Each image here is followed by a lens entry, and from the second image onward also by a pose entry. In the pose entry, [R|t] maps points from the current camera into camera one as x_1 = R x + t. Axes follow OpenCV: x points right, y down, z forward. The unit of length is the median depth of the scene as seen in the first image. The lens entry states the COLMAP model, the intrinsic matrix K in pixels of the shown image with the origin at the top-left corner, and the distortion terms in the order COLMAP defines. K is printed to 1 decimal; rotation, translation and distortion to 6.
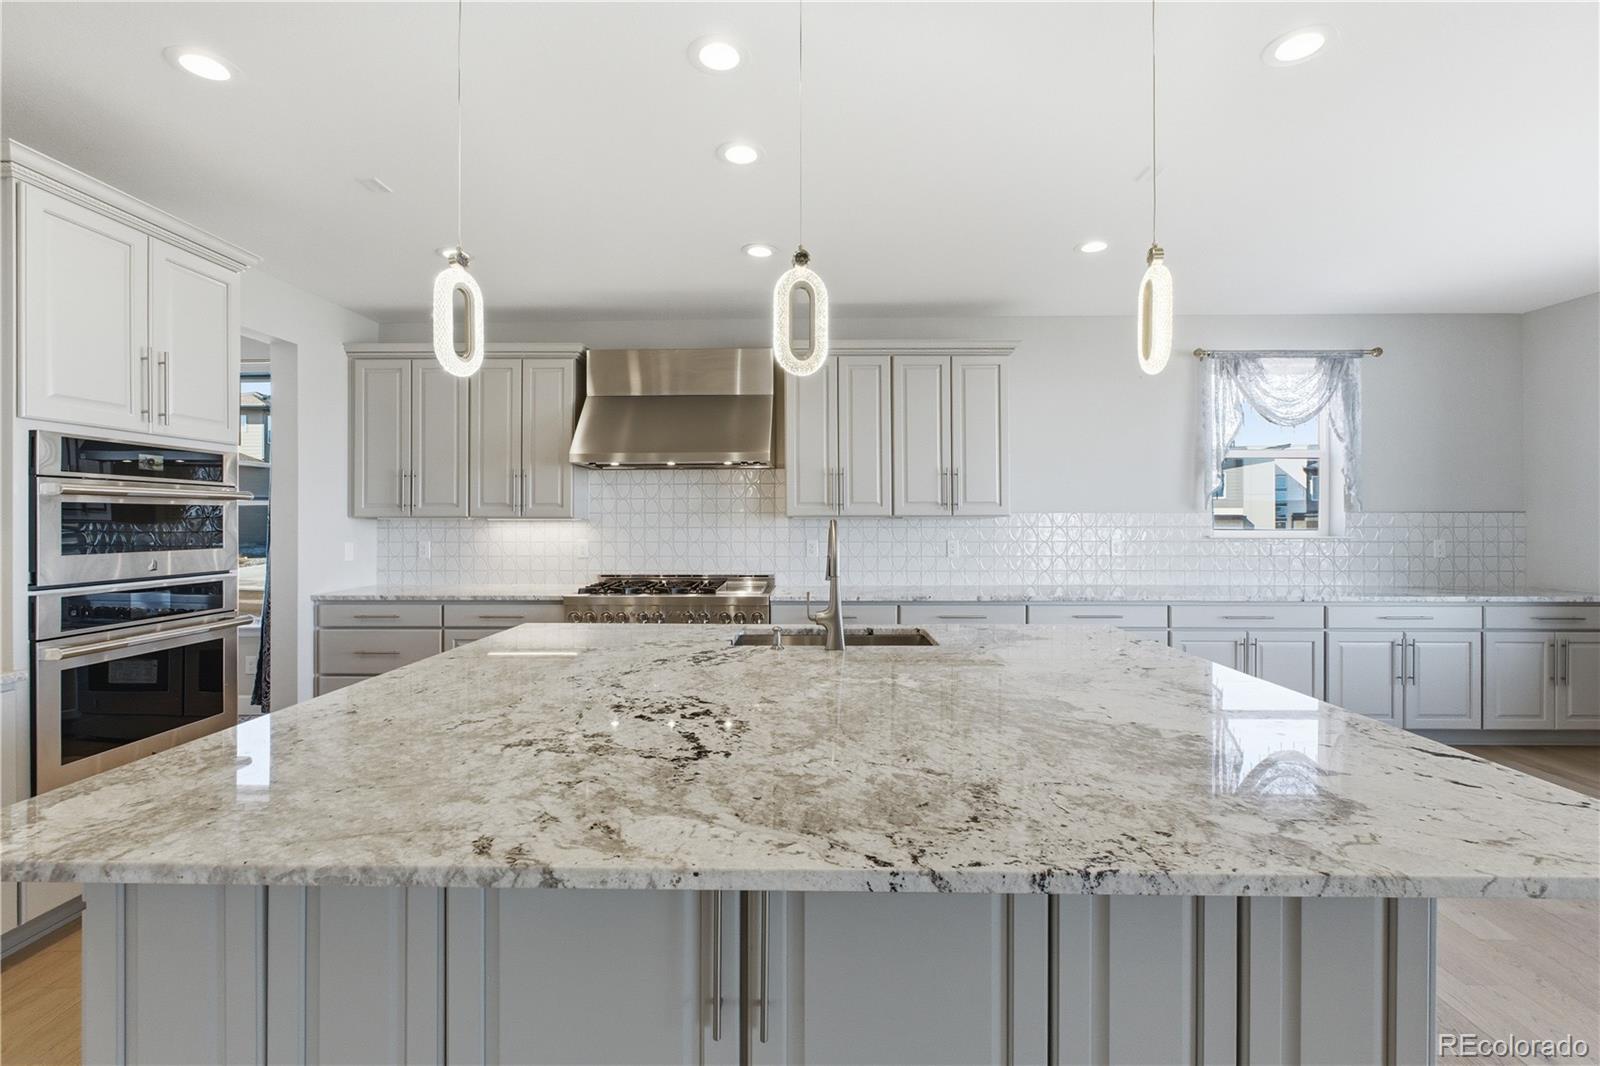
lens RADIAL K [[701.4, 0, 803.8], [0, 701.4, 523.6], [0, 0, 1]] dist [-0.000324, -0.000478]
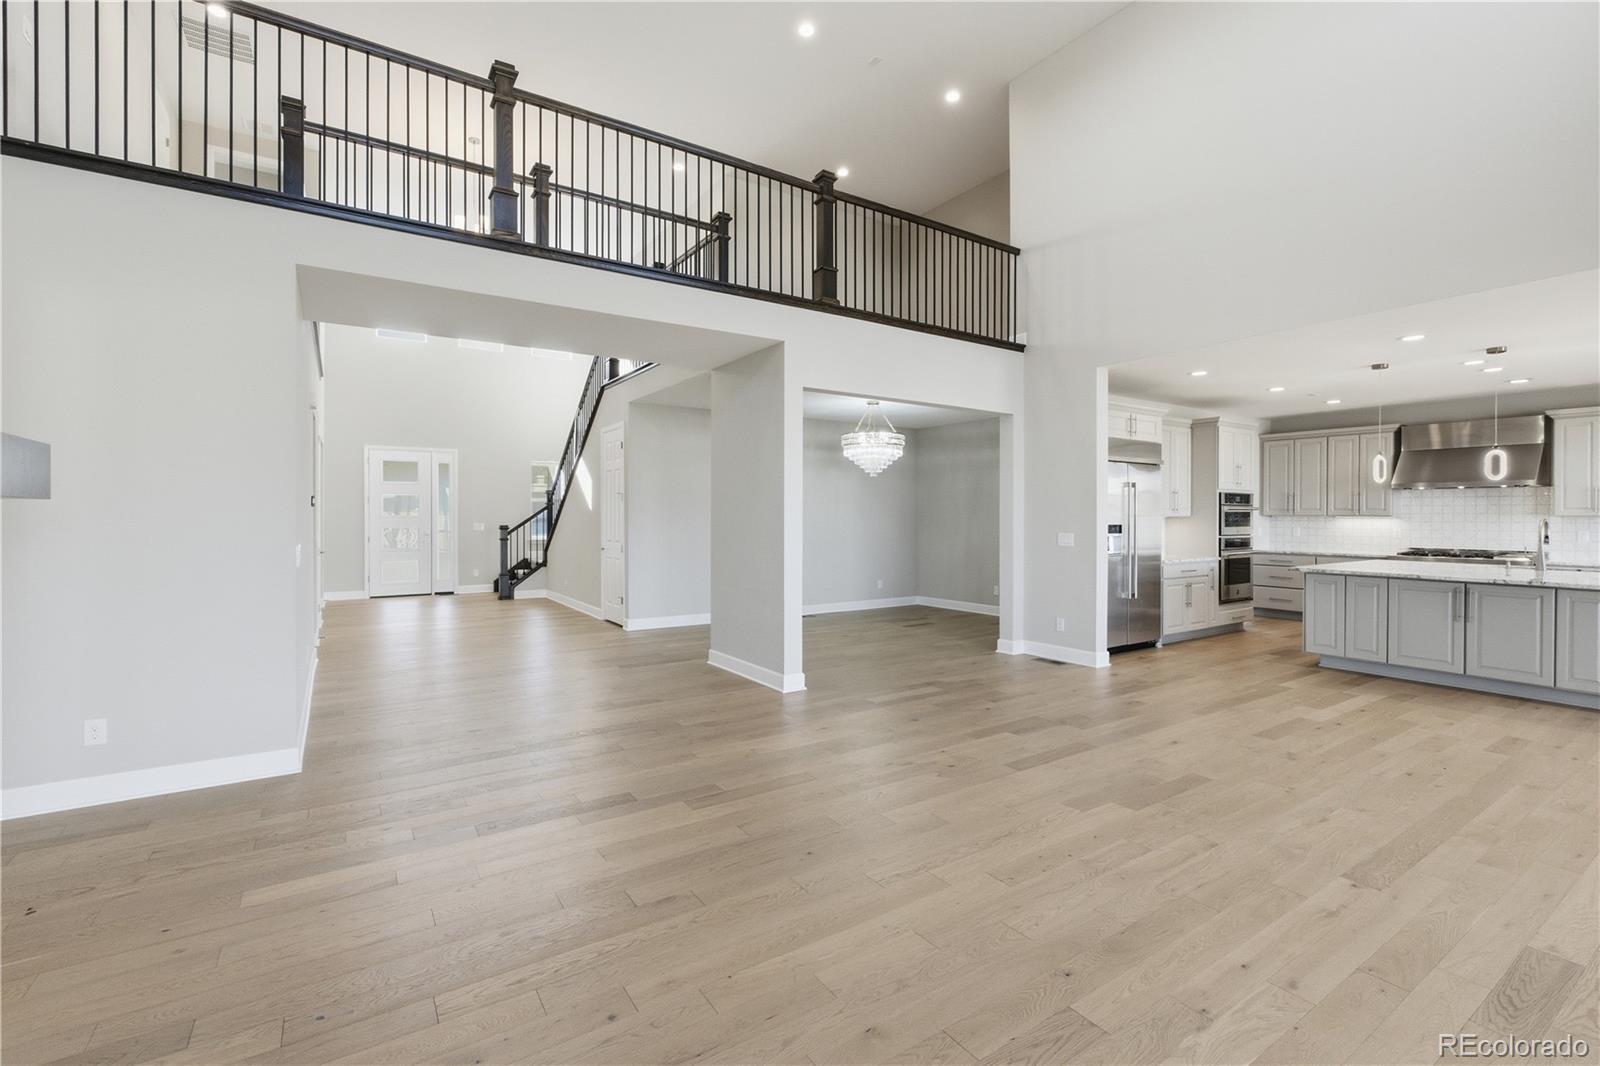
lens RADIAL K [[701.4, 0, 802.3], [0, 701.4, 520.2], [0, 0, 1]] dist [-0.000324, -0.000478]
pose [[0.568028, 0.008154, -0.822969, 0.322760], [-0.005968, 0.999965, 0.005788, 0.001682], [0.822987, 0.001624, 0.568058, -1.376902]]
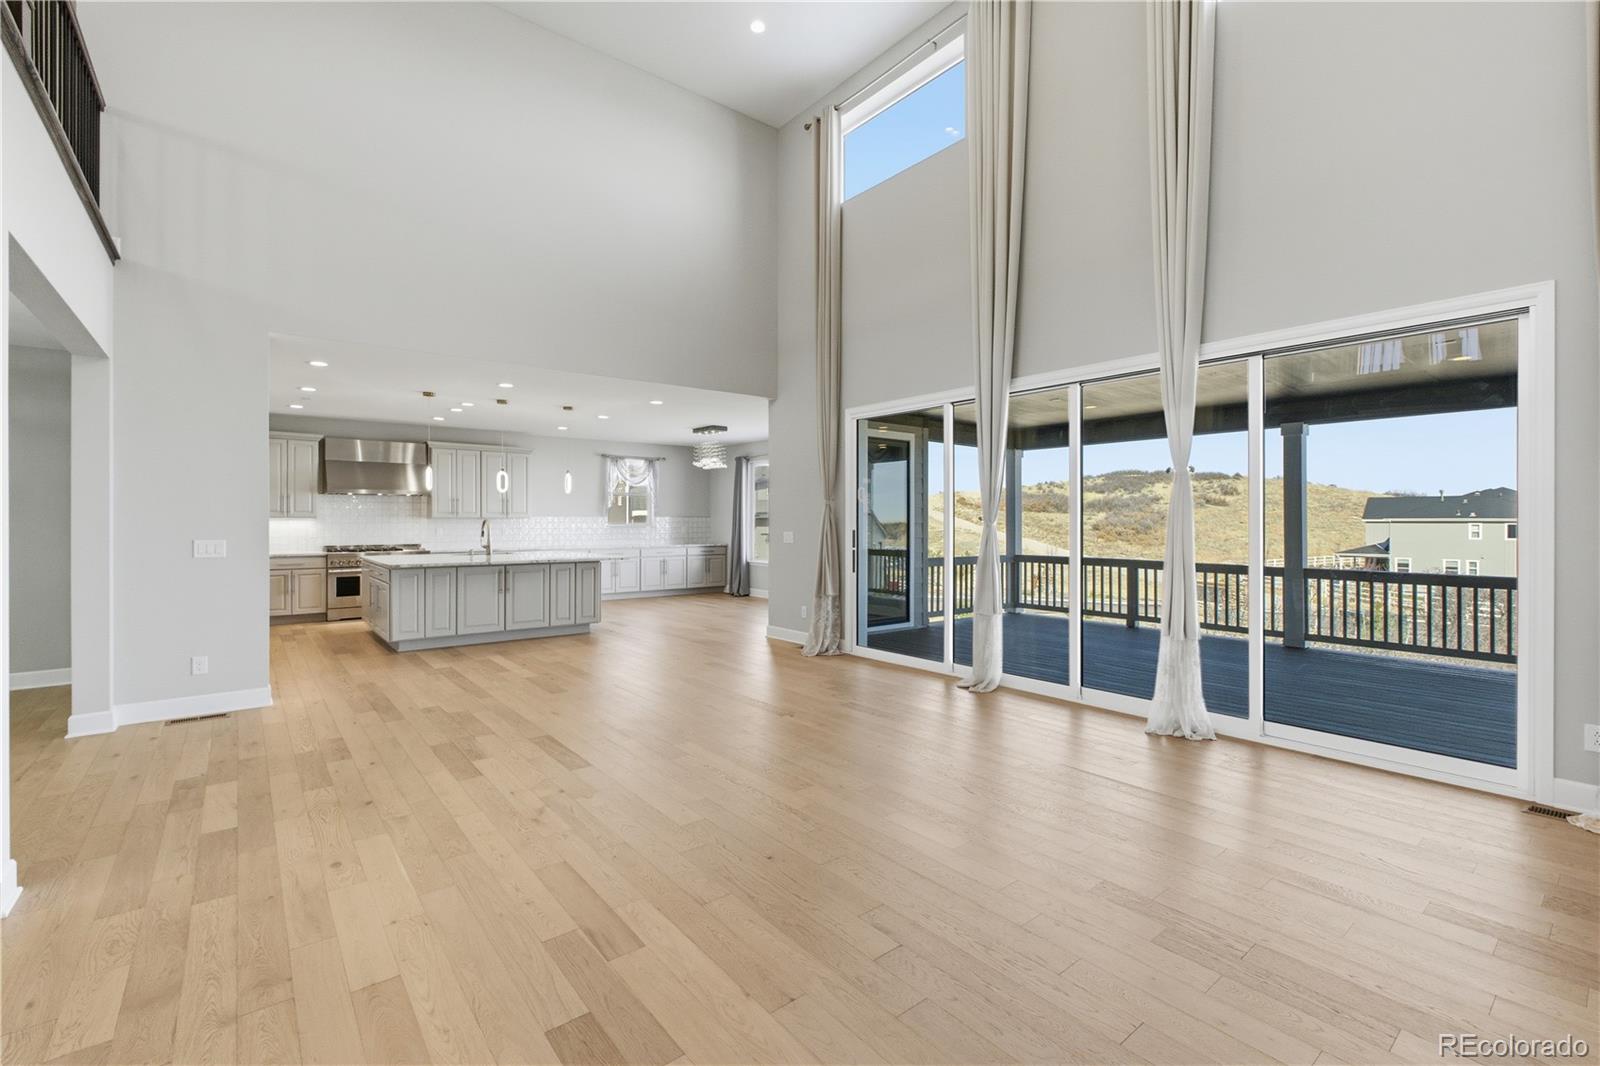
lens RADIAL K [[701.4, 0, 795.8], [0, 701.4, 518.7], [0, 0, 1]] dist [-0.000324, -0.000478]
pose [[0.771220, 0.004176, 0.636555, -0.558518], [-0.001003, 0.999985, -0.005345, 0.005390], [-0.636568, 0.003483, 0.771213, -1.508433]]
